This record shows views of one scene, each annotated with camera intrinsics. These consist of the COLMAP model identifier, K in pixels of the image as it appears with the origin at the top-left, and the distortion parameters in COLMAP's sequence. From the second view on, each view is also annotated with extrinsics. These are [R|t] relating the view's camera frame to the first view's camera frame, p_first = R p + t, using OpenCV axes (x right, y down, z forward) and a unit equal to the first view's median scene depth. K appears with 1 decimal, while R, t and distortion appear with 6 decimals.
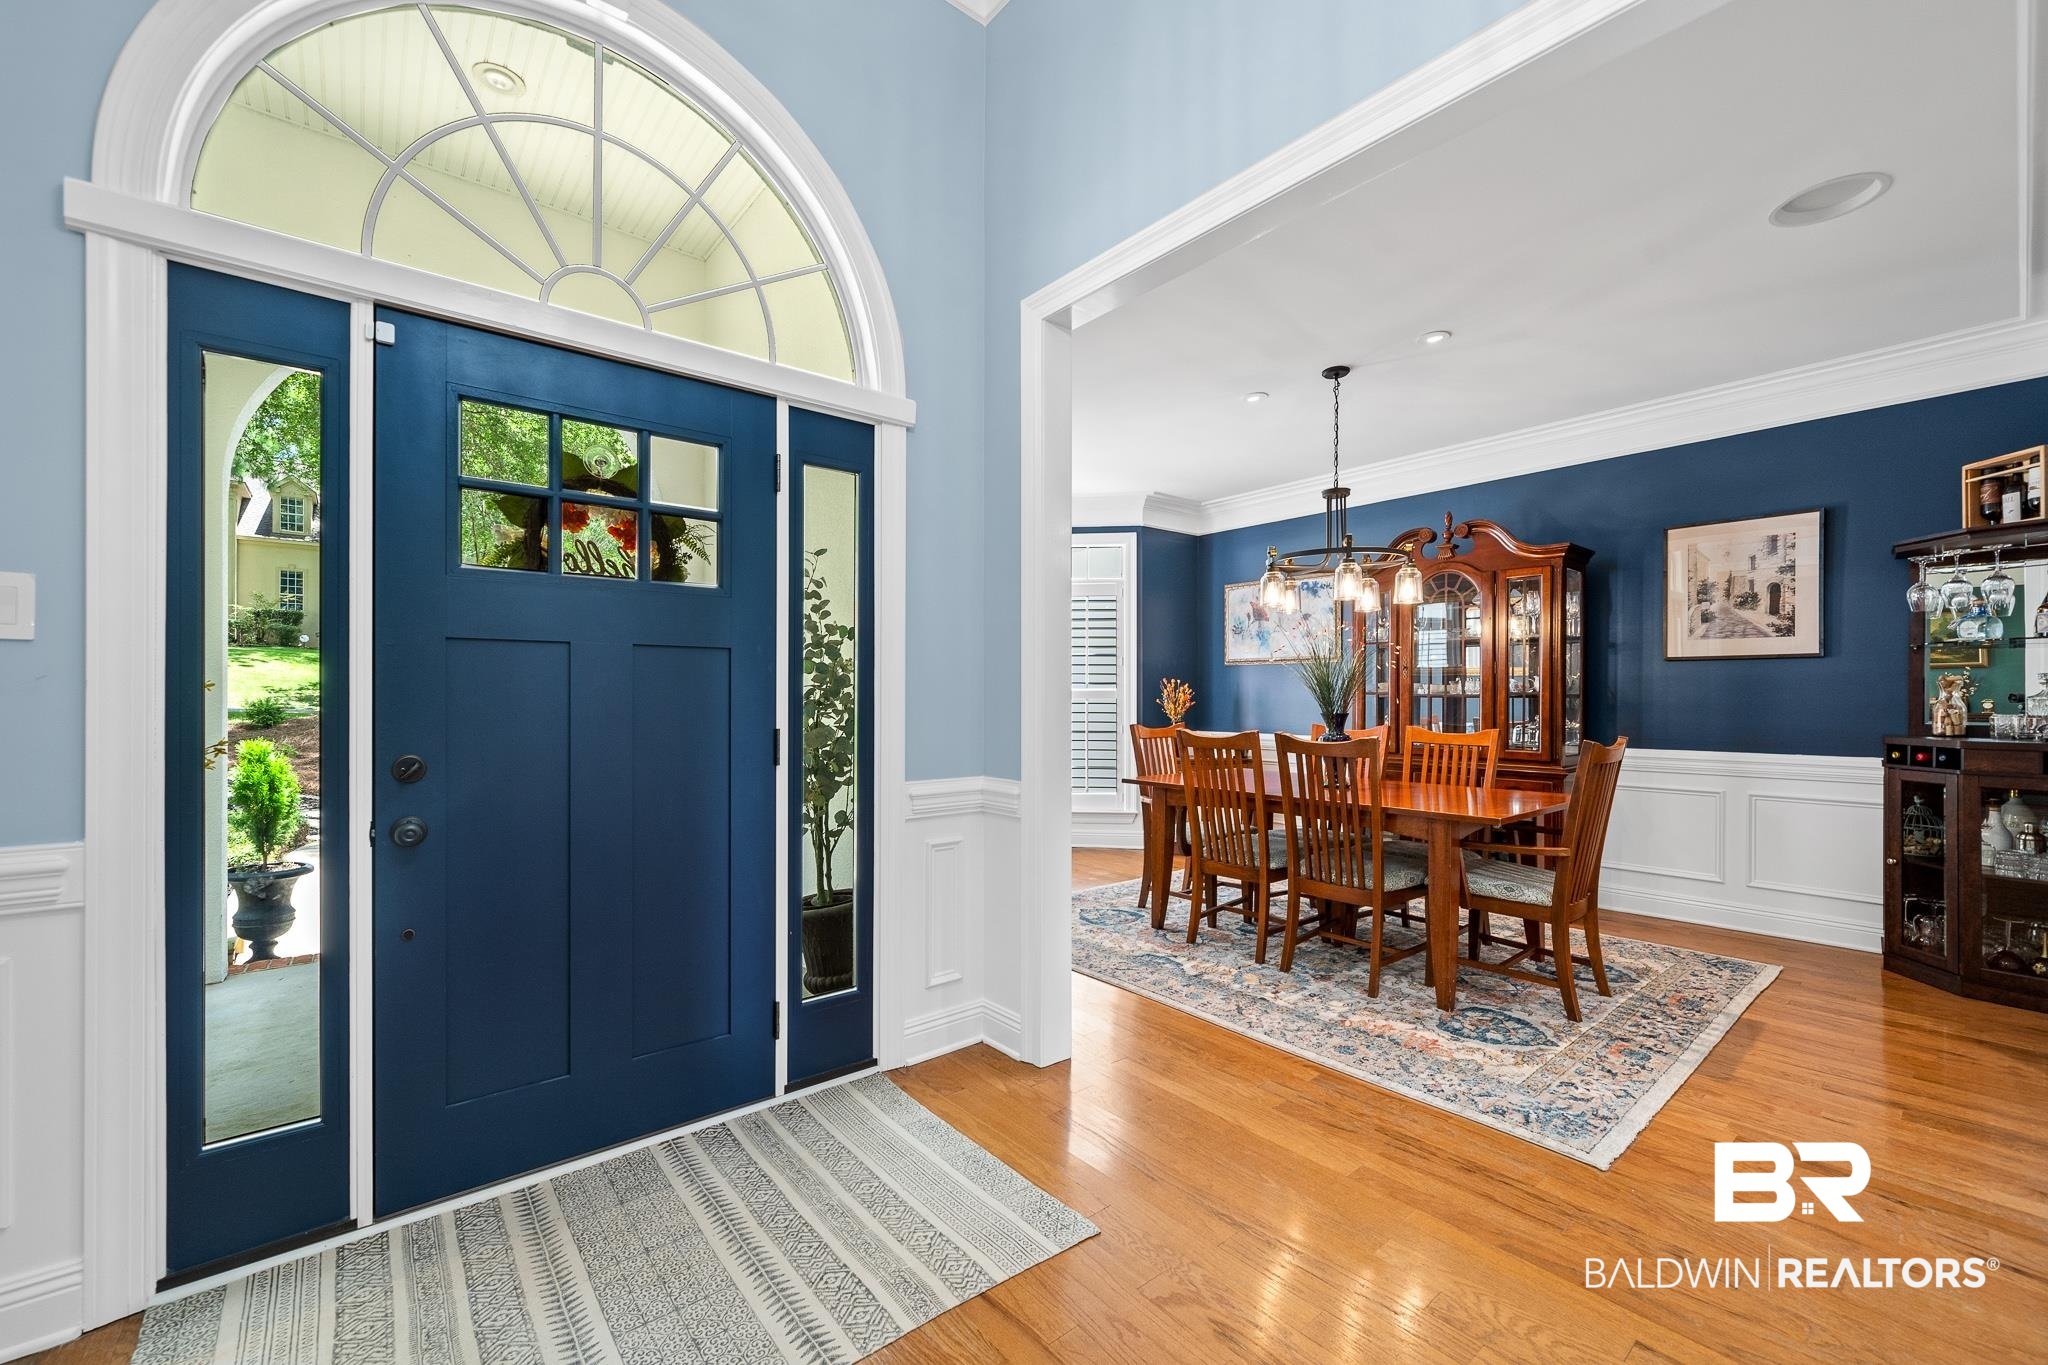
lens RADIAL K [[816.9, 0, 1017.1], [0, 816.9, 696.2], [0, 0, 1]] dist [-0.002097, -0.000184]
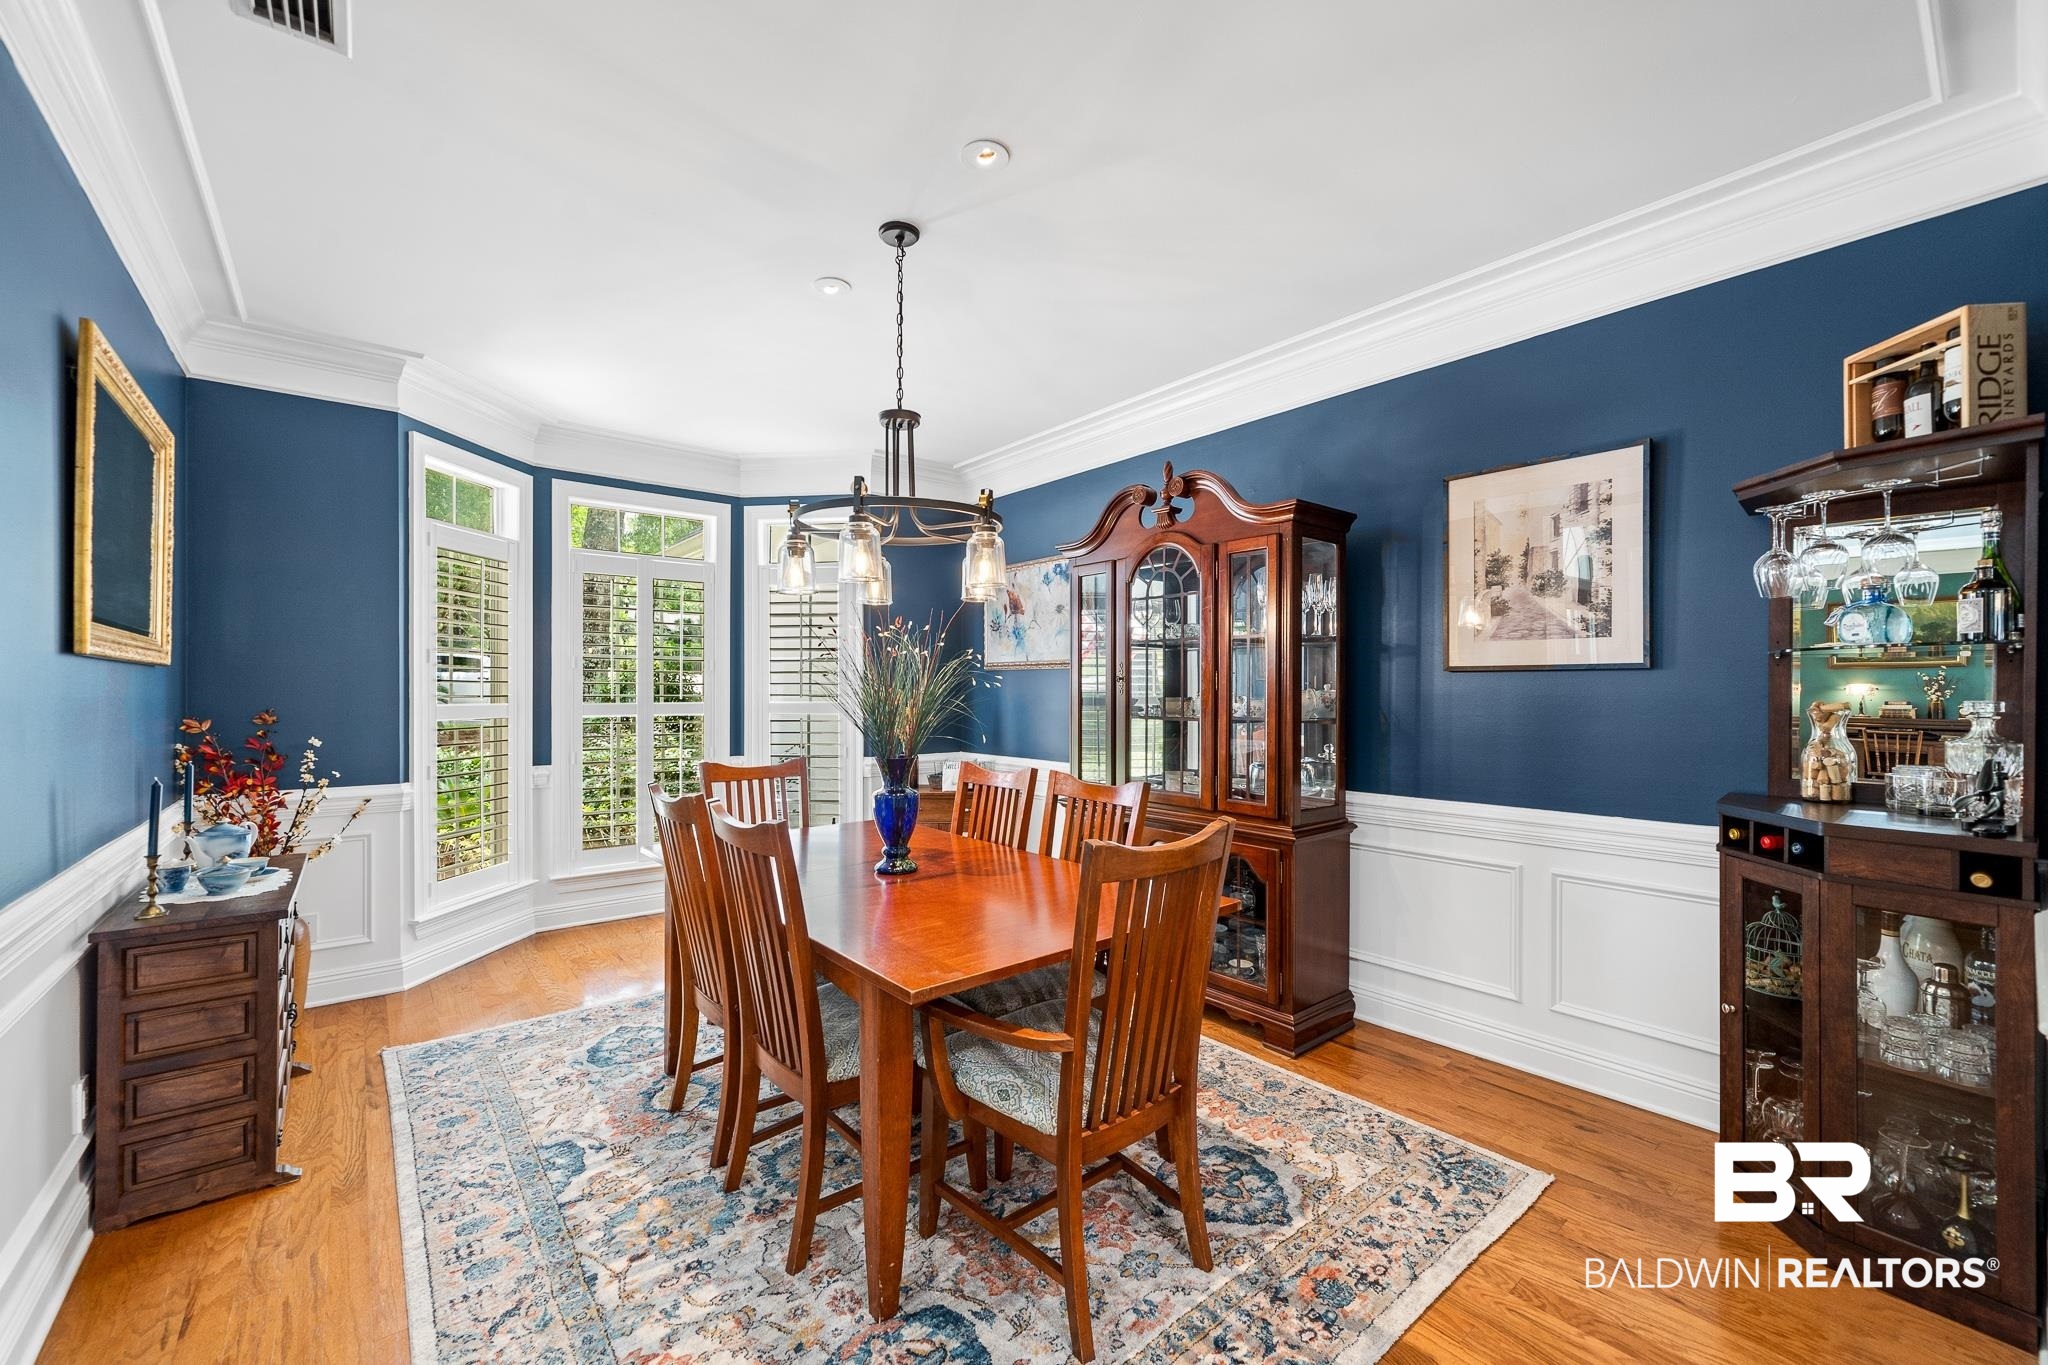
lens RADIAL K [[817.0, 0, 1013.9], [0, 817.0, 689.5], [0, 0, 1]] dist [-0.001380, -0.000480]
pose [[0.999991, -0.002658, -0.003185, 0.510194], [0.002662, 0.999996, 0.001152, -0.035471], [0.003181, -0.001160, 0.999994, 0.366007]]
